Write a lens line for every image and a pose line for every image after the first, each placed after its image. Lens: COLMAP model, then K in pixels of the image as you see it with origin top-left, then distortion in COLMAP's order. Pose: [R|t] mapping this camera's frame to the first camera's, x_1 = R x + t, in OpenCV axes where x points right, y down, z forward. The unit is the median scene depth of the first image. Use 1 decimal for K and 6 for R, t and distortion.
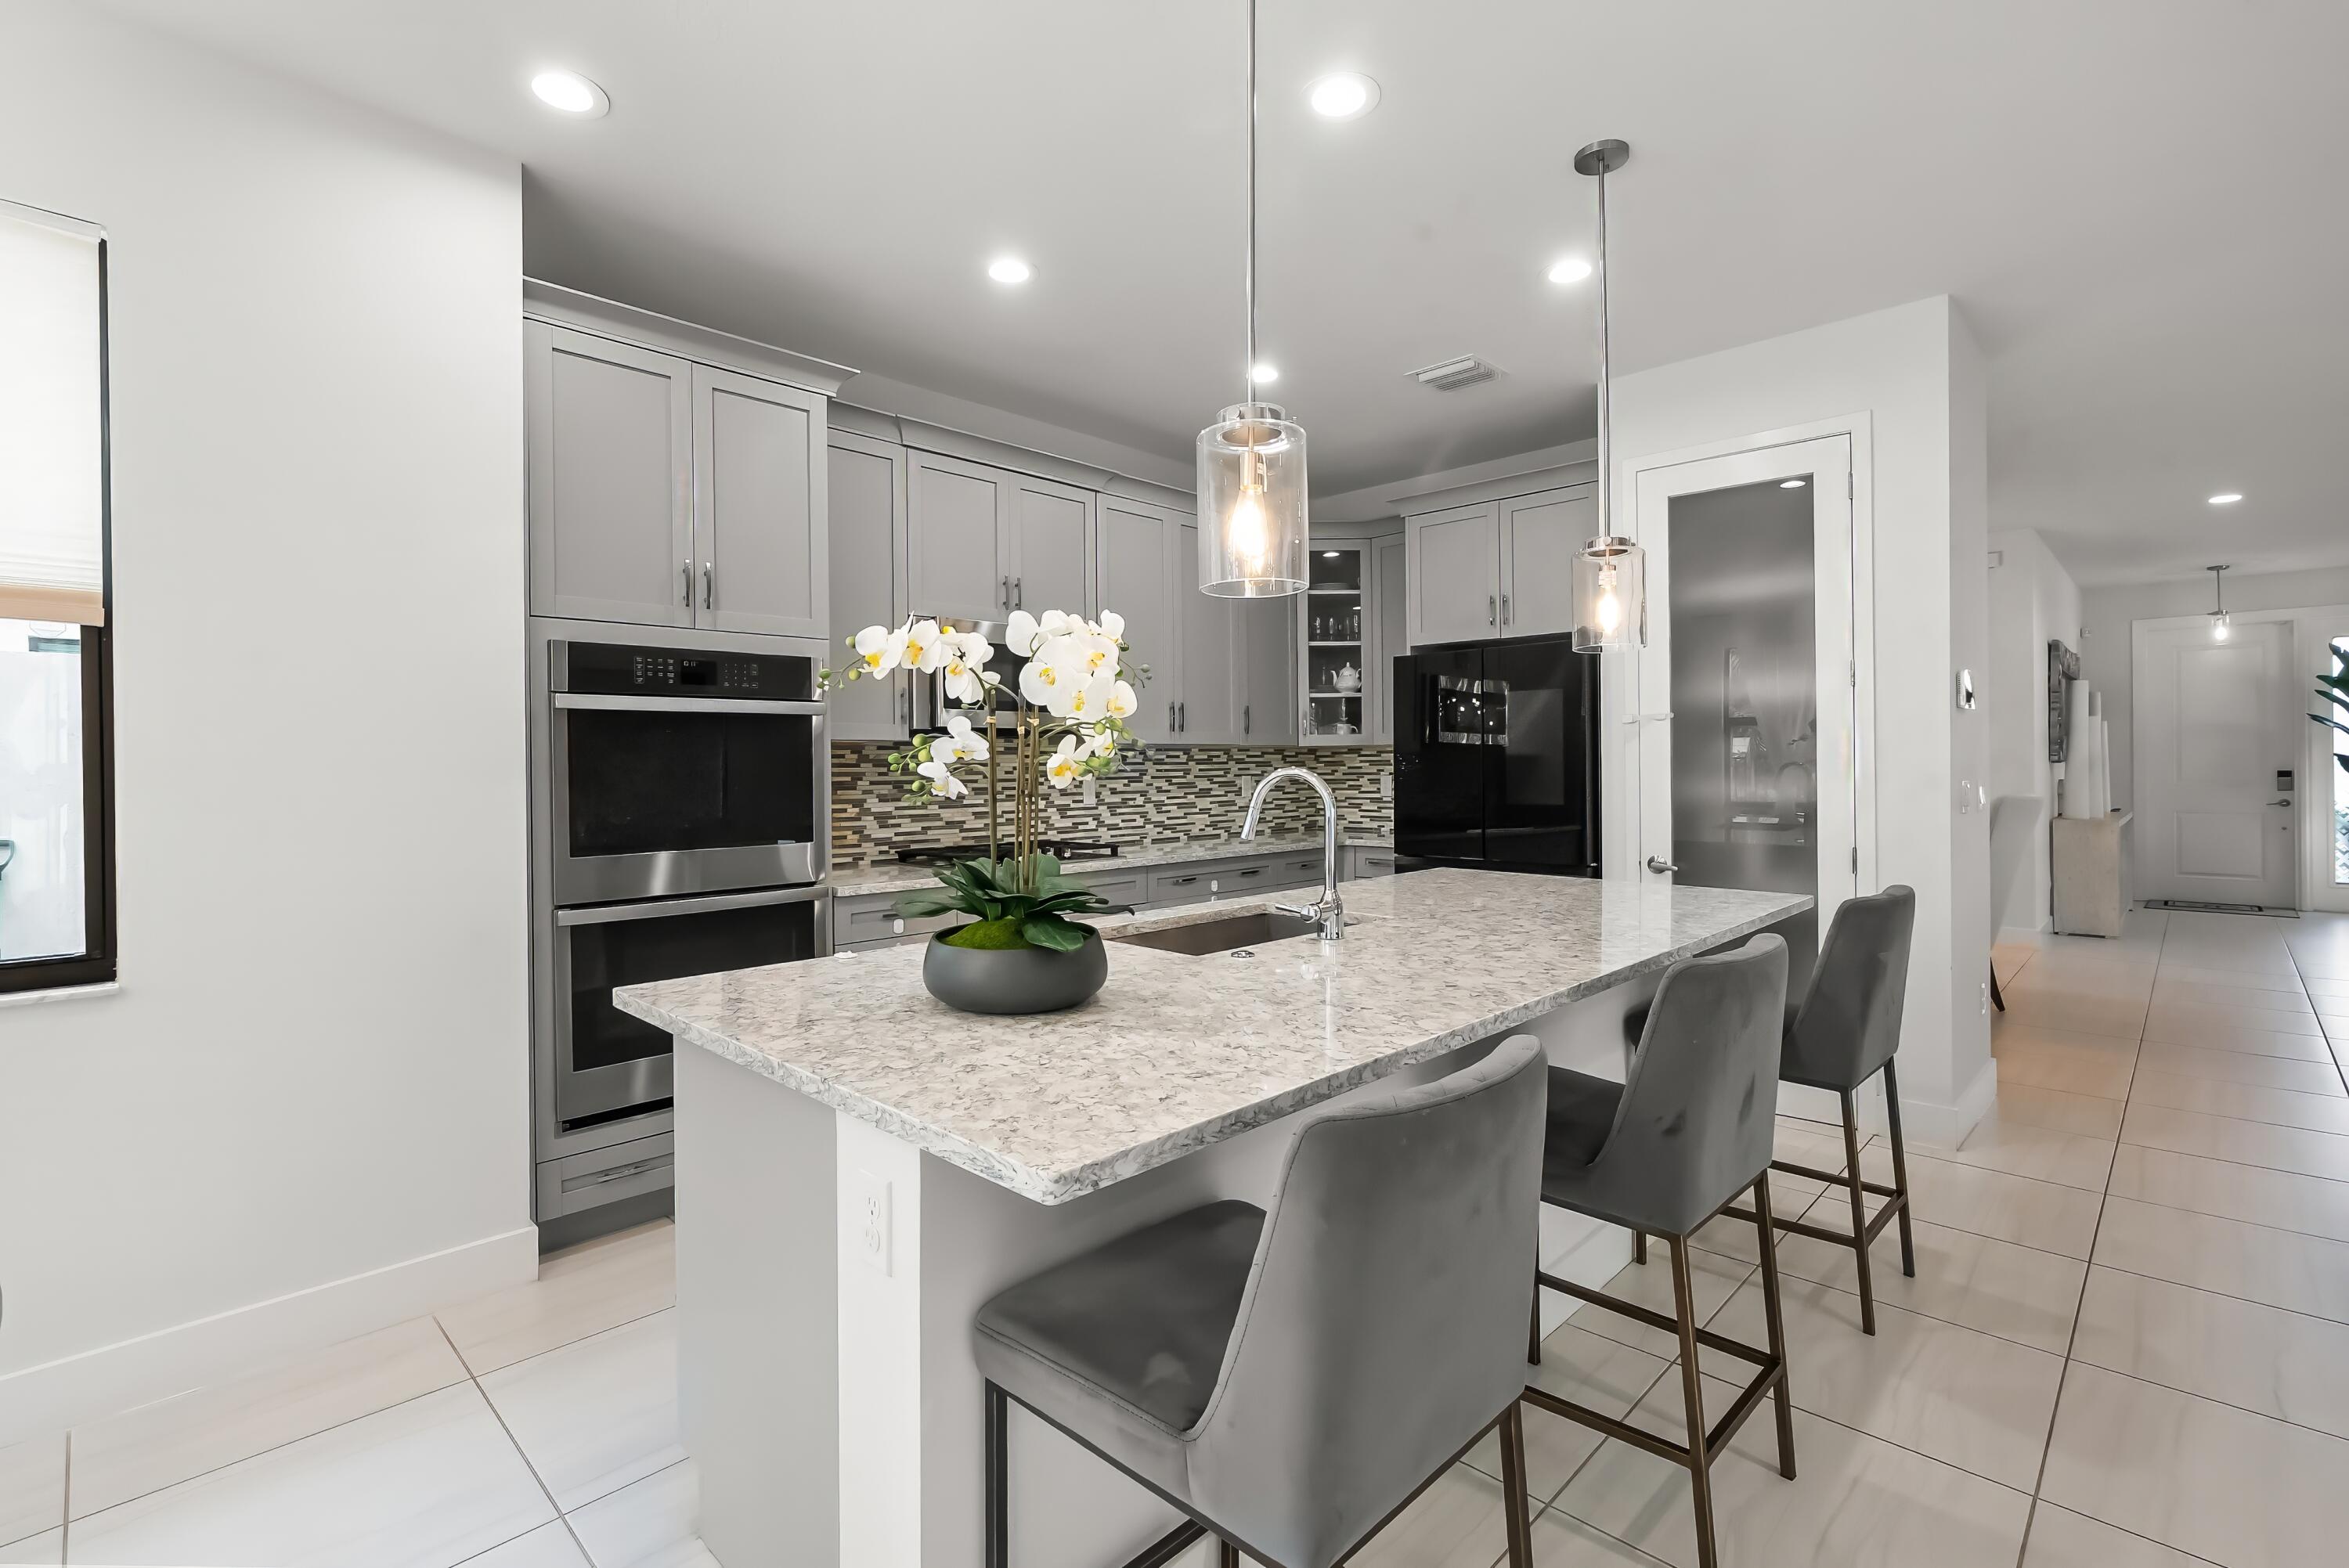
lens RADIAL K [[1068.6, 0, 1157.7], [0, 1068.6, 766.2], [0, 0, 1]] dist [0.001420, 0.000183]
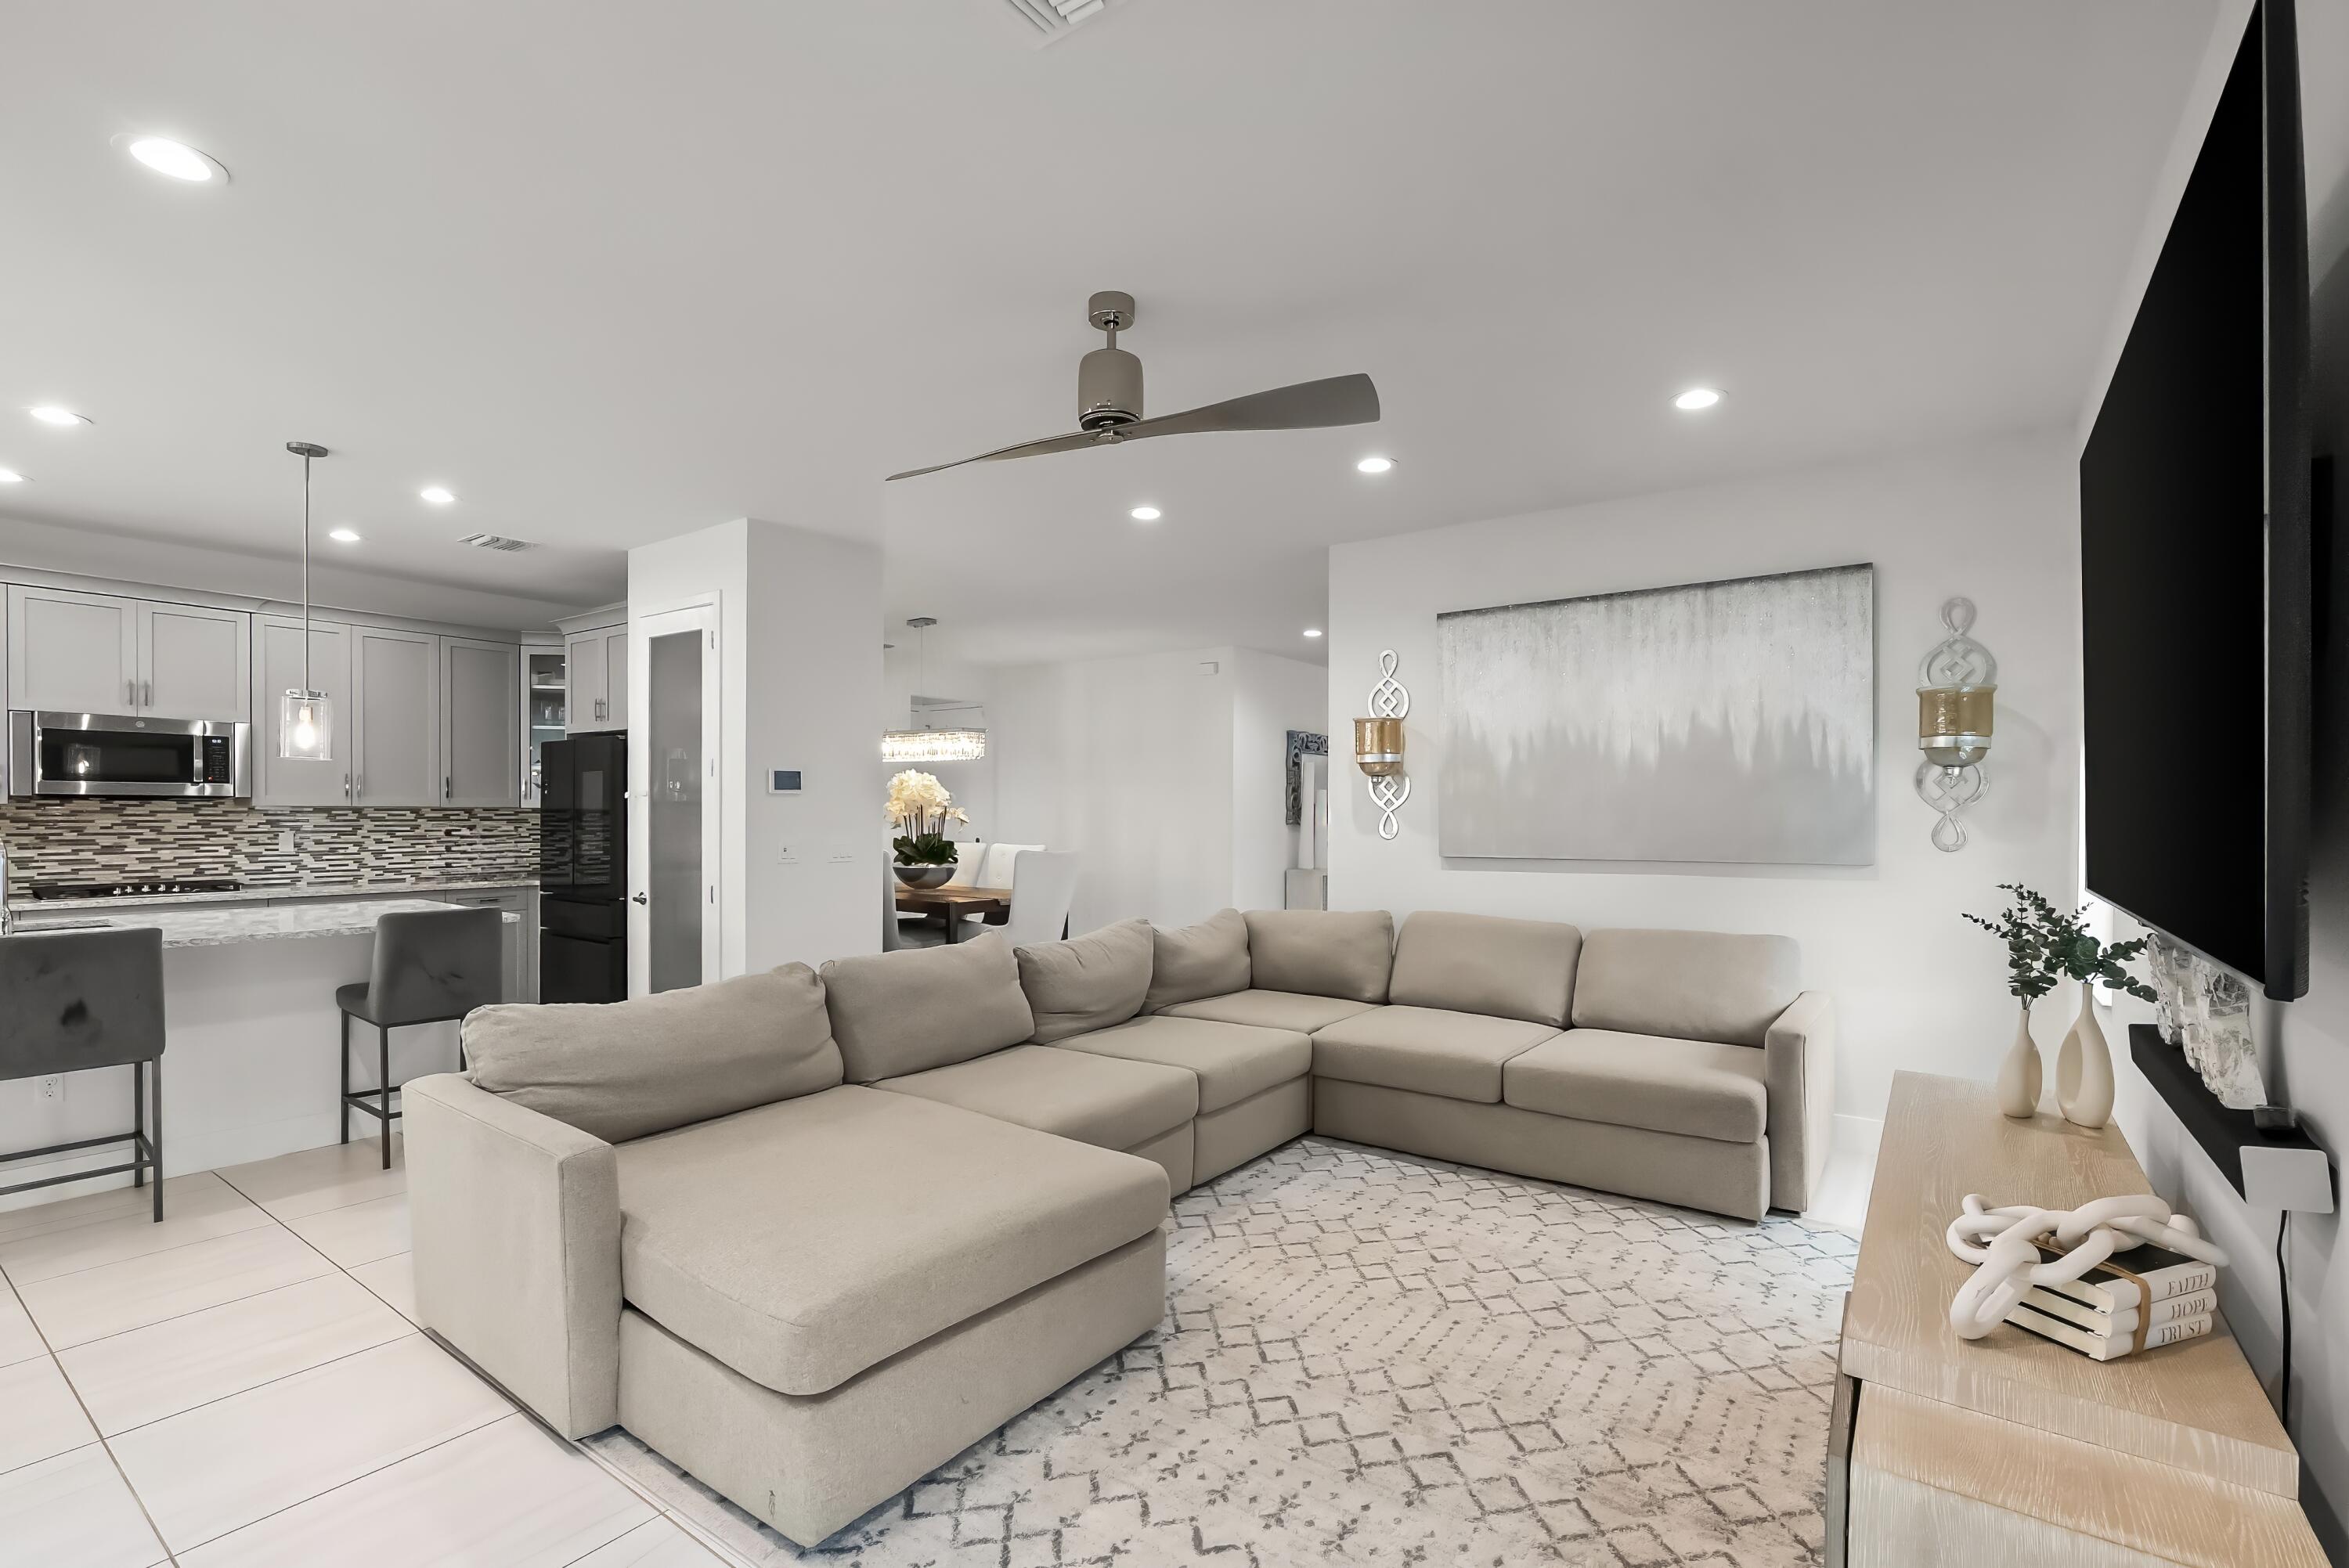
lens RADIAL K [[1068.6, 0, 1153.2], [0, 1068.6, 819.1], [0, 0, 1]] dist [0.001420, 0.000183]
pose [[0.990867, 0.010386, 0.134440, 0.765740], [-0.010886, 0.999936, 0.002985, -0.018372], [-0.134400, -0.004421, 0.990917, -0.393862]]
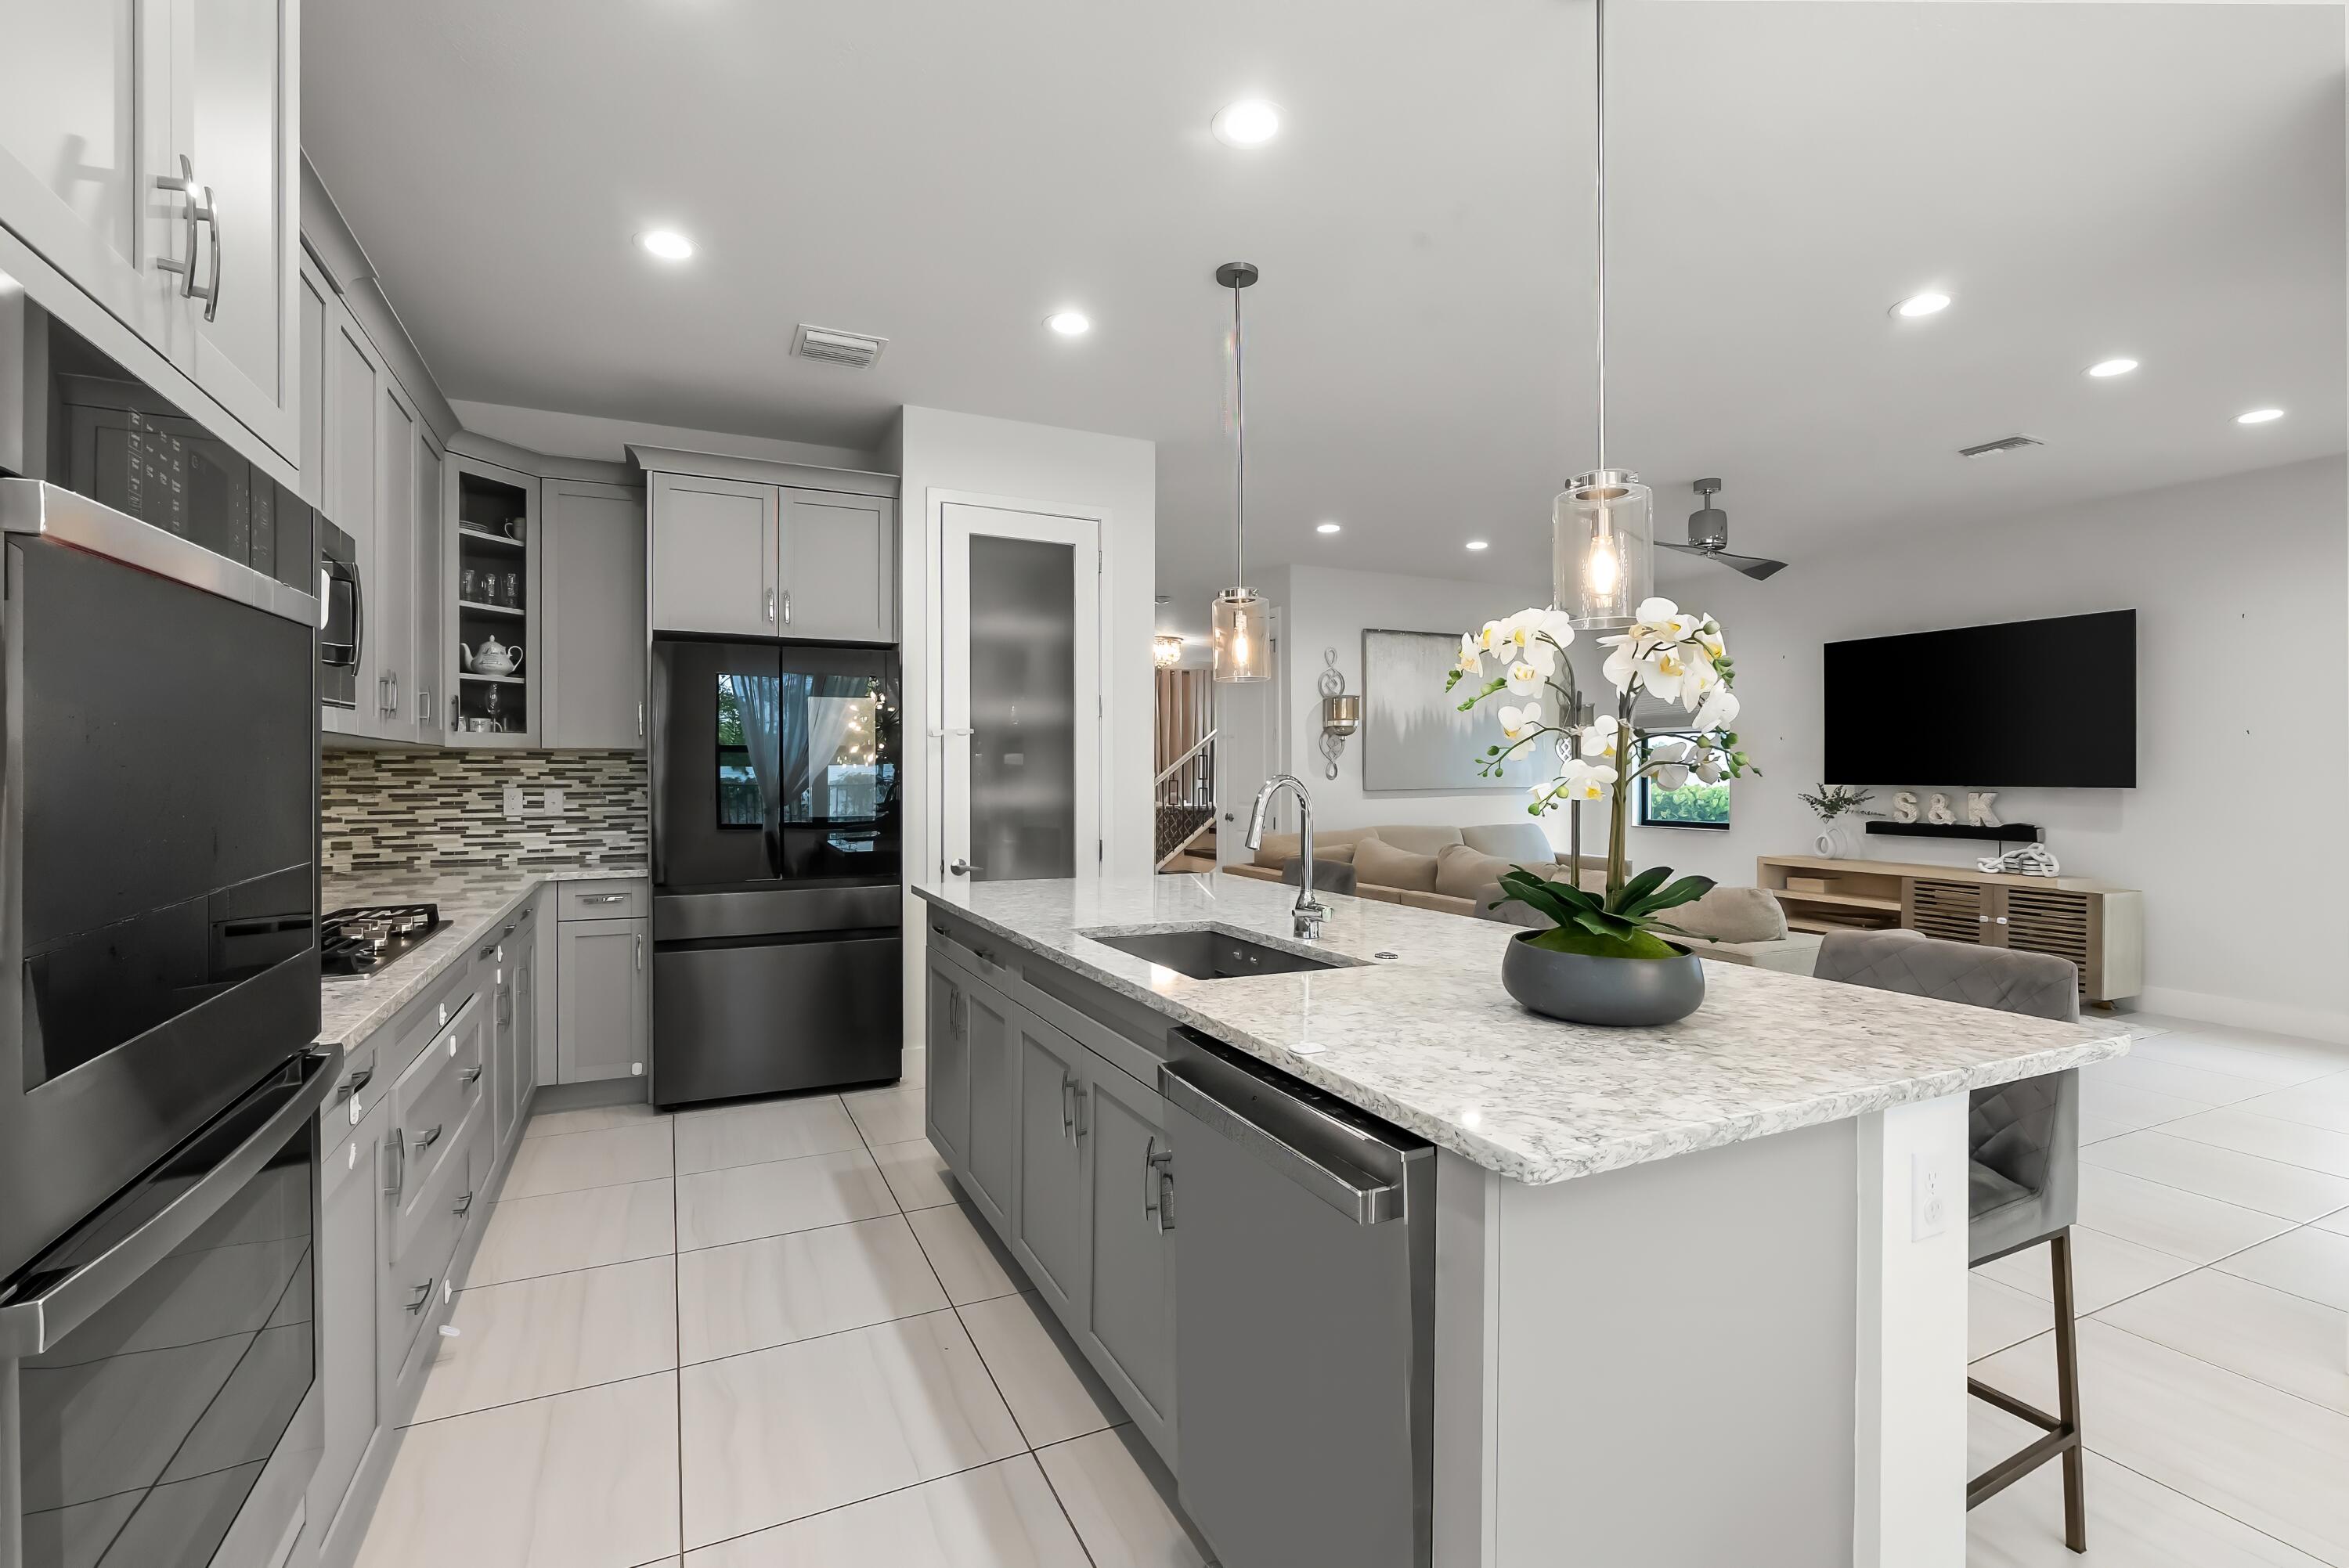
lens RADIAL K [[1068.6, 0, 1168.6], [0, 1068.6, 791.0], [0, 0, 1]] dist [0.001420, 0.000183]
pose [[0.342297, -0.011046, 0.939527, -0.396119], [-0.001871, 0.999921, 0.012438, 0.000268], [-0.939590, -0.006015, 0.342249, 0.341714]]
